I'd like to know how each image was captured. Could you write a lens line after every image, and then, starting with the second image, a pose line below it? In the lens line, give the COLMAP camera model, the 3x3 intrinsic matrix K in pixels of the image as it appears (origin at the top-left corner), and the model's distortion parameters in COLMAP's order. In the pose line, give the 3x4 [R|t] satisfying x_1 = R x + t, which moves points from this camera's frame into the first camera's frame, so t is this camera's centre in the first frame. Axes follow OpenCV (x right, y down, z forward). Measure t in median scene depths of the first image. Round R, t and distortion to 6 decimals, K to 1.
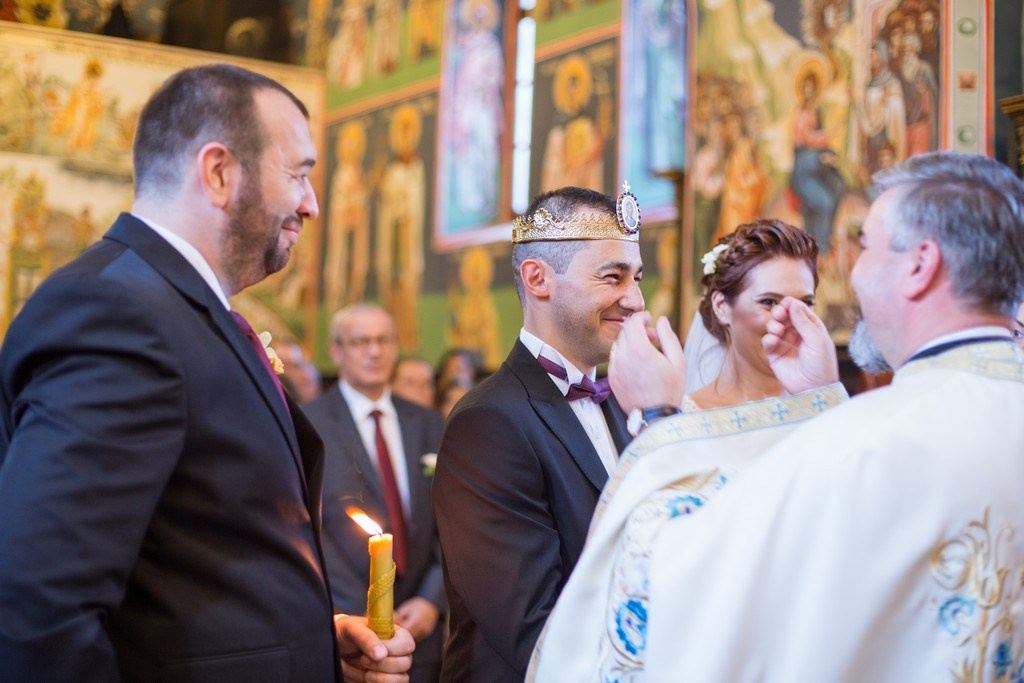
lens RADIAL K [[1528.1, 0, 512.0], [0, 1528.1, 341.5], [0, 0, 1]] dist [-0.124281, 0.073280]
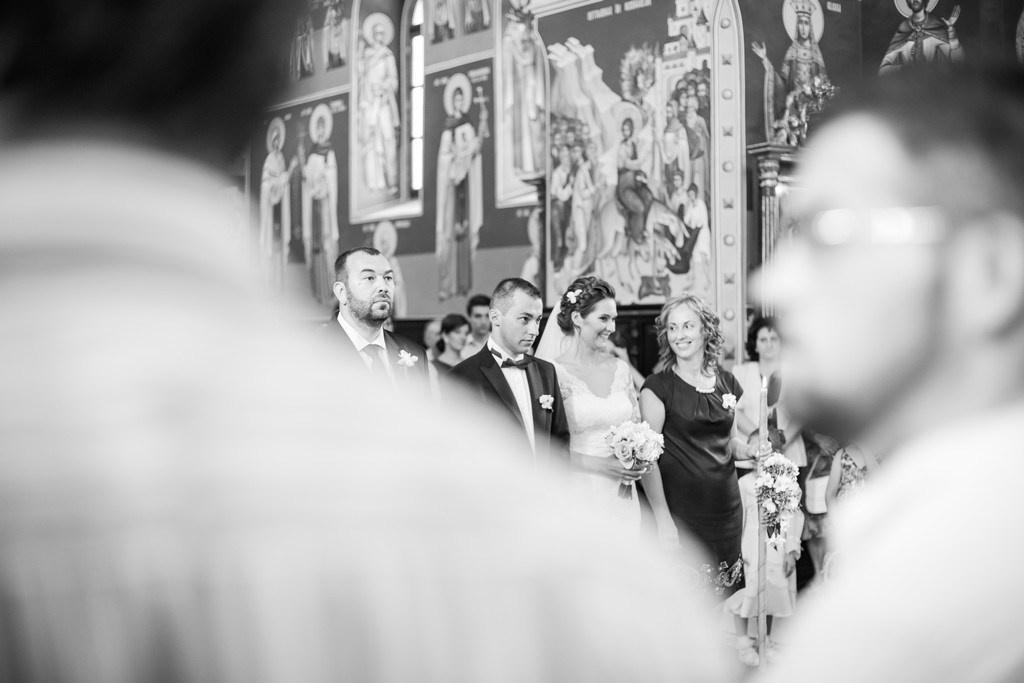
lens RADIAL K [[1528.1, 0, 512.0], [0, 1528.1, 341.5], [0, 0, 1]] dist [-0.124281, 0.073280]
pose [[0.995990, -0.033463, 0.082968, -0.044252], [0.029427, 0.998346, 0.049395, -0.037324], [-0.084484, -0.046756, 0.995327, -0.462266]]
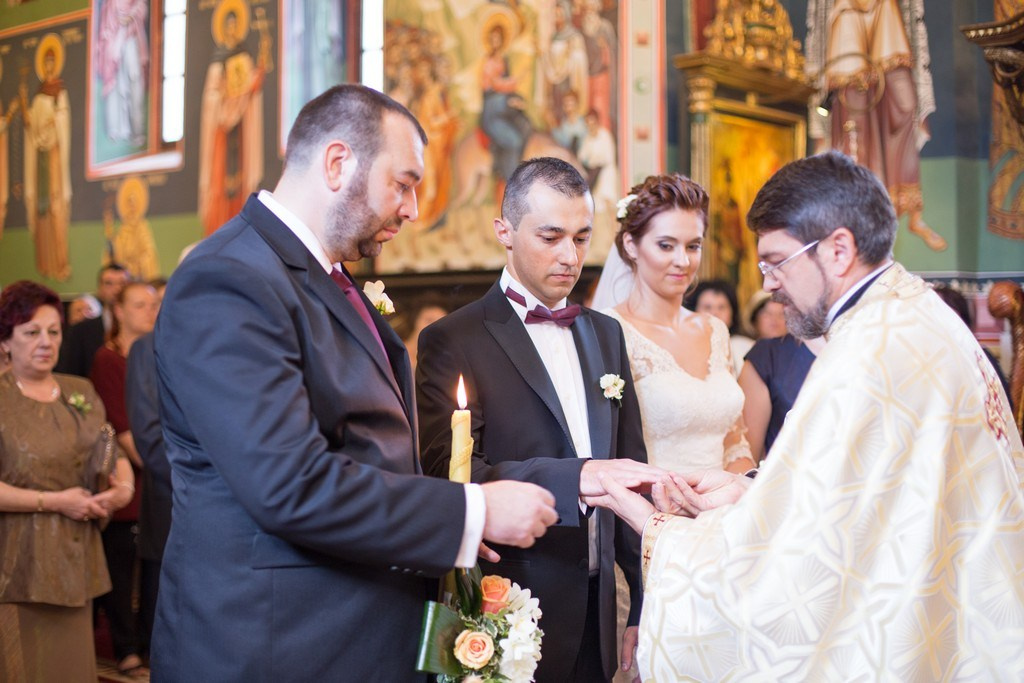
lens RADIAL K [[1528.1, 0, 512.0], [0, 1528.1, 341.5], [0, 0, 1]] dist [-0.124281, 0.073280]
pose [[0.959456, -0.026888, 0.280573, -0.112646], [0.012547, 0.998527, 0.052783, -0.002831], [-0.281579, -0.047123, 0.958380, -0.089493]]
